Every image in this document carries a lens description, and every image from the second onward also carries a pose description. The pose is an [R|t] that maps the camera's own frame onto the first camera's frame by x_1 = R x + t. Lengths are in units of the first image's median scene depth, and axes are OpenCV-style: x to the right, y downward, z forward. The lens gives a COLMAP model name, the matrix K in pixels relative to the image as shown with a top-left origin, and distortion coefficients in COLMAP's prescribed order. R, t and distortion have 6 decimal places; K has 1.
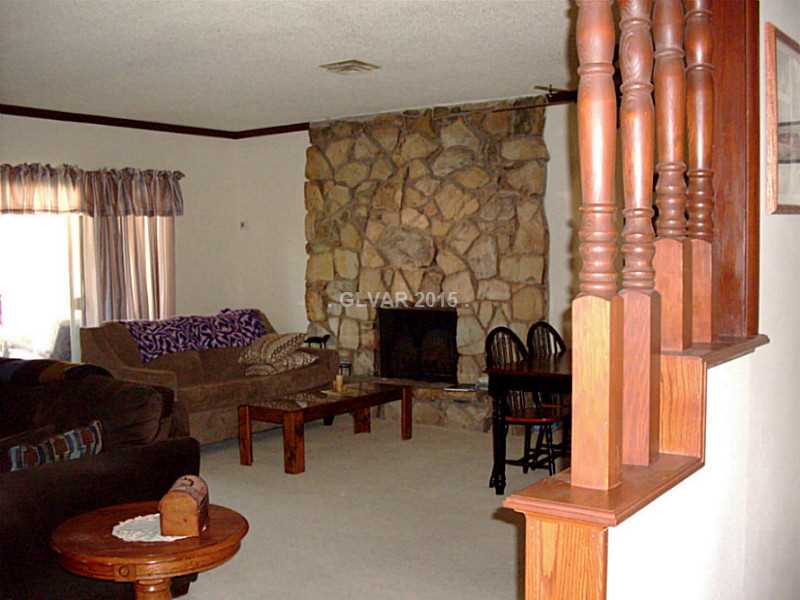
lens RADIAL K [[946.5, 0, 400.0], [0, 946.5, 300.0], [0, 0, 1]] dist [-0.198050, 0.286973]
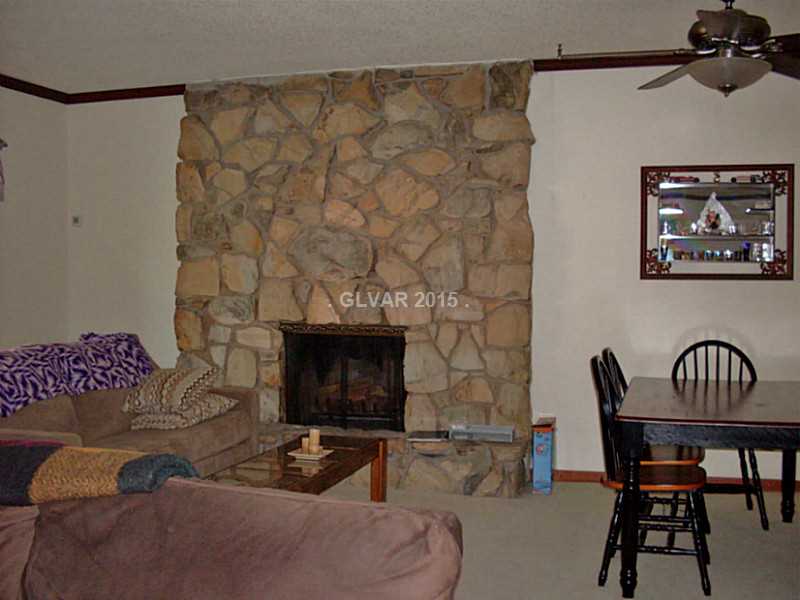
lens RADIAL K [[946.5, 0, 400.0], [0, 946.5, 300.0], [0, 0, 1]] dist [-0.198050, 0.286973]
pose [[0.947857, 0.008362, 0.318585, -0.186358], [0.001492, 0.999528, -0.030673, 0.006189], [-0.318691, 0.029549, 0.947398, 0.275918]]
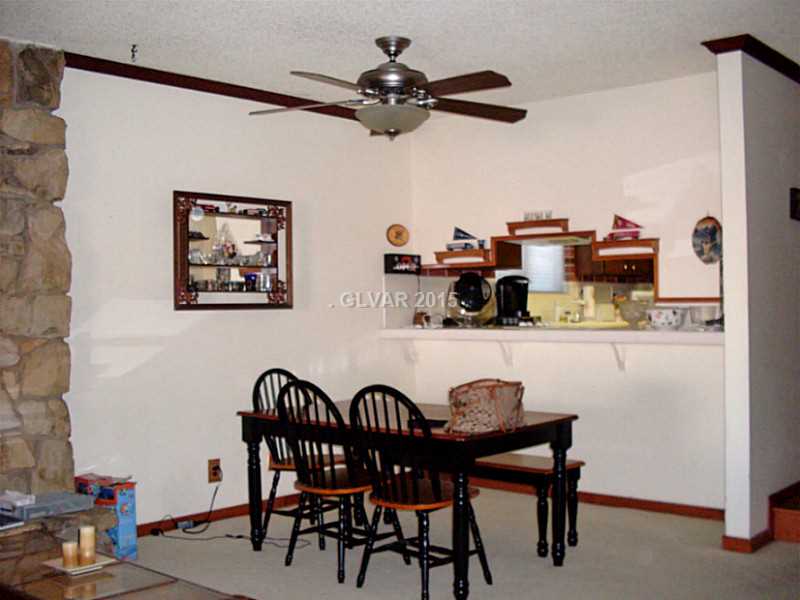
lens RADIAL K [[946.5, 0, 400.0], [0, 946.5, 300.0], [0, 0, 1]] dist [-0.198050, 0.286973]
pose [[0.128277, 0.017632, 0.991582, -0.428187], [0.062936, 0.997682, -0.025882, -0.011111], [-0.989739, 0.065727, 0.126870, 0.646538]]
